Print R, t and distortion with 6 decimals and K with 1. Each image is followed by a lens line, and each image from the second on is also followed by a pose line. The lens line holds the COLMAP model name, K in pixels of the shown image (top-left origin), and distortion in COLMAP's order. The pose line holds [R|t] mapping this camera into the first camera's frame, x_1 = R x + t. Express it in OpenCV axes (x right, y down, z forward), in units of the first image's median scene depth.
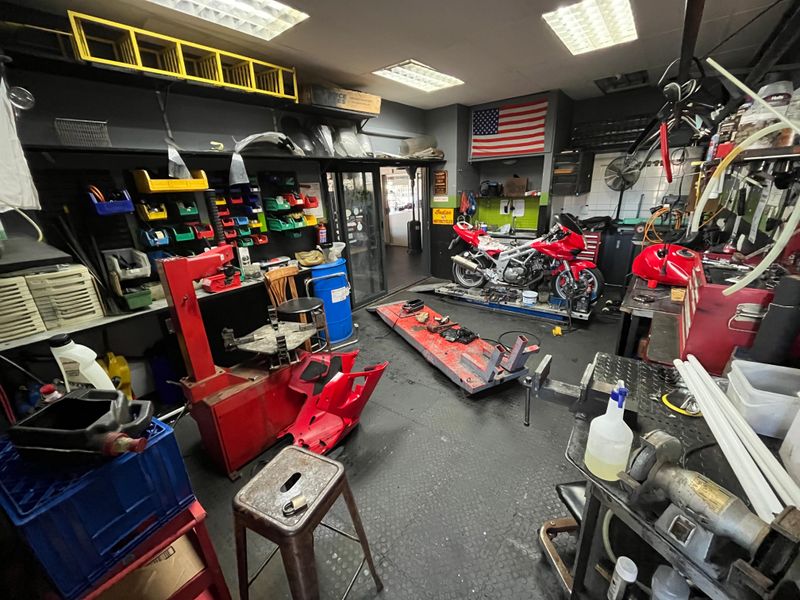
lens RADIAL K [[322.8, 0, 396.9], [0, 322.8, 299.0], [0, 0, 1]] dist [-0.010689, 0.000068]
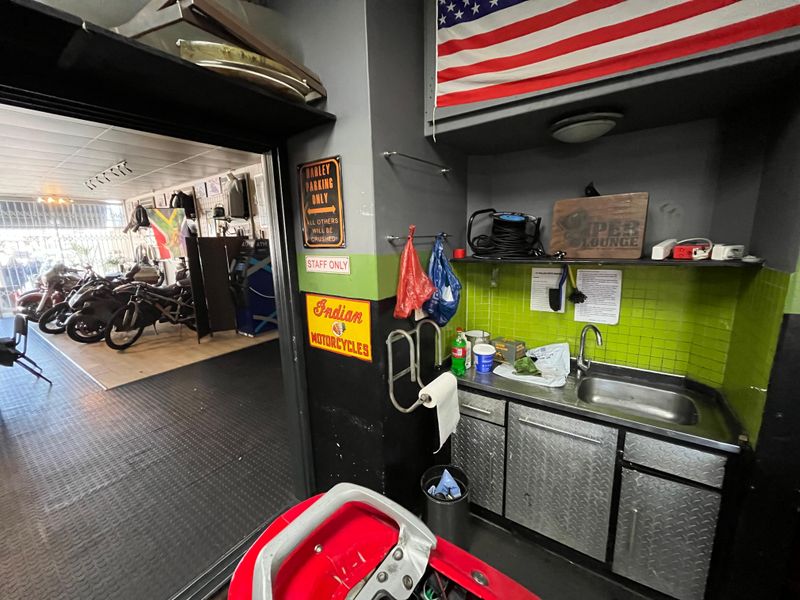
lens RADIAL K [[322.8, 0, 401.3], [0, 322.8, 298.1], [0, 0, 1]] dist [-0.010689, 0.000068]
pose [[0.997251, 0.008630, 0.073592, 0.177089], [0.002332, 0.989048, -0.147573, -0.240501], [-0.074060, 0.147339, 0.986309, 0.730310]]
